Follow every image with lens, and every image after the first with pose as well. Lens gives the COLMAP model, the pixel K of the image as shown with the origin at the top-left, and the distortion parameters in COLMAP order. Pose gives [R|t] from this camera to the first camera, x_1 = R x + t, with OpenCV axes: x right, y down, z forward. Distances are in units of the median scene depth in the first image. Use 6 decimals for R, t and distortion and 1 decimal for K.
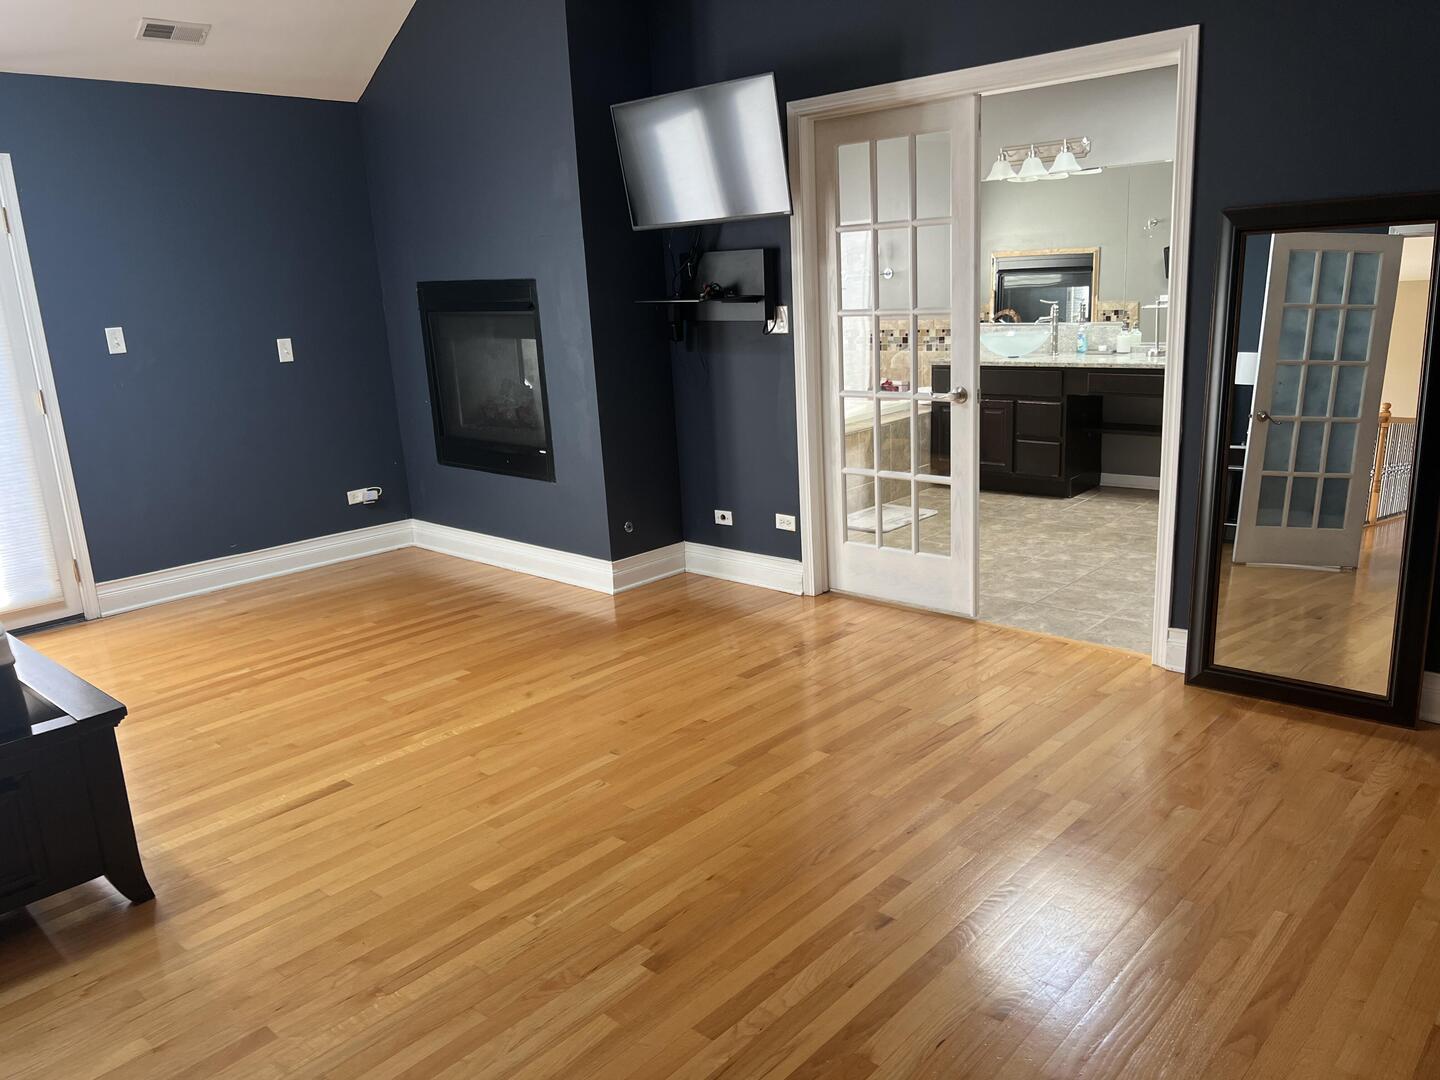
lens RADIAL K [[1087.1, 0, 724.4], [0, 1087.1, 545.2], [0, 0, 1]] dist [0.082402, -0.077552]
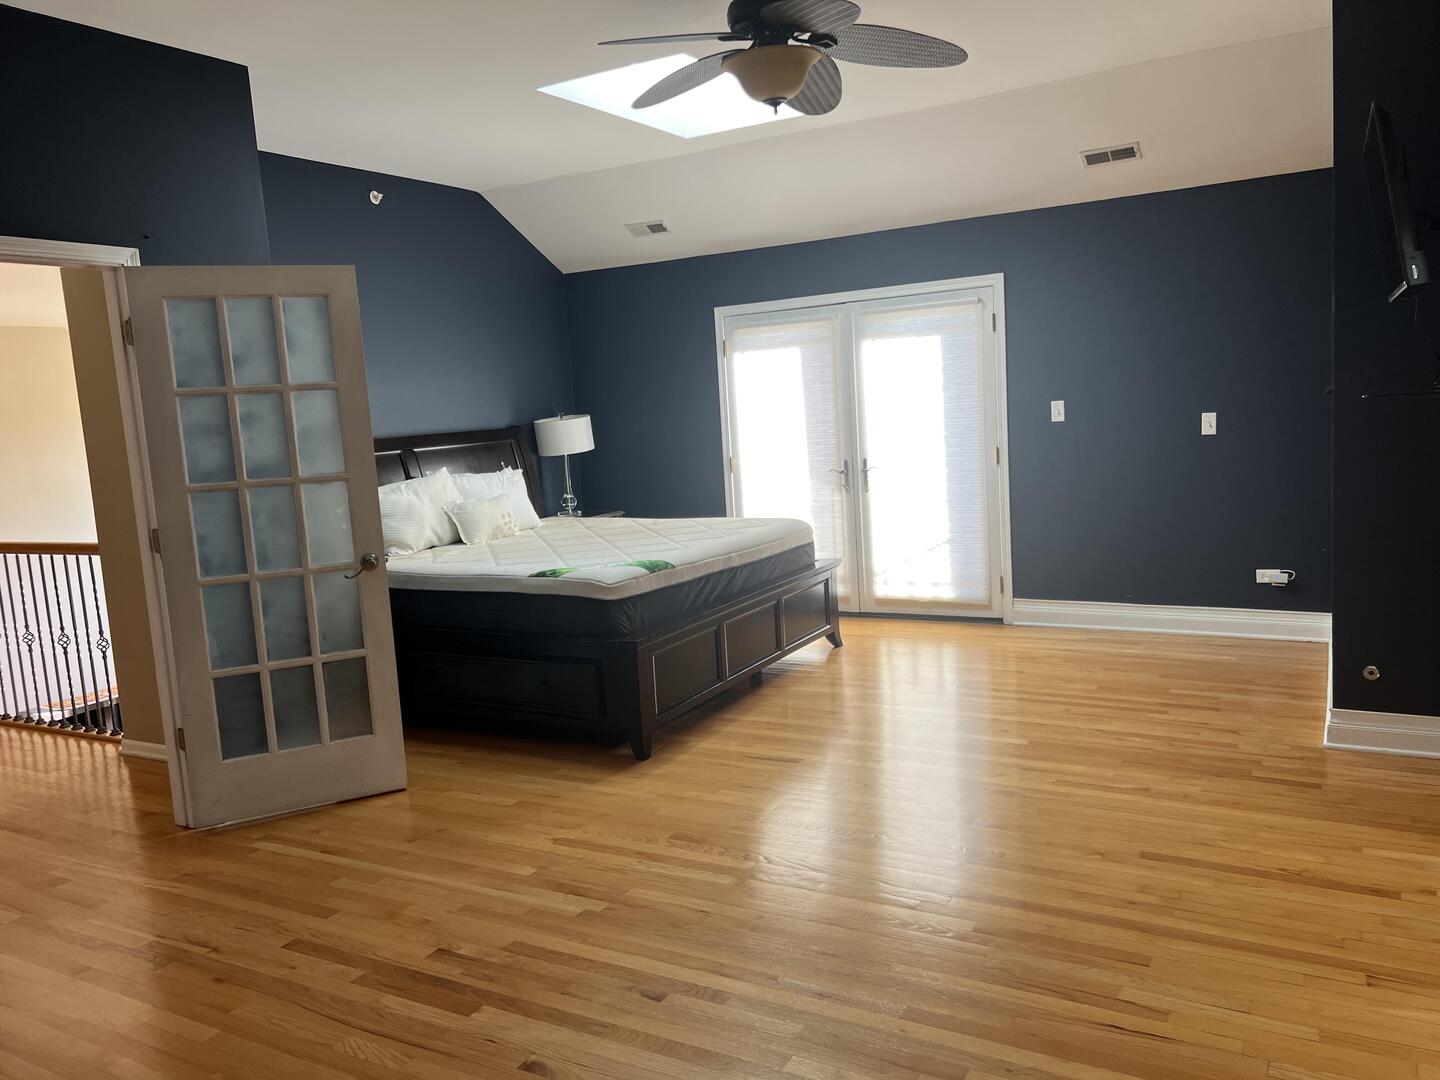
lens RADIAL K [[1087.1, 0, 727.6], [0, 1087.1, 539.5], [0, 0, 1]] dist [0.082402, -0.077552]
pose [[0.235334, 0.163472, -0.958068, 0.334740], [-0.186674, 0.975003, 0.120508, -0.073540], [0.953819, 0.150487, 0.259968, 0.208663]]
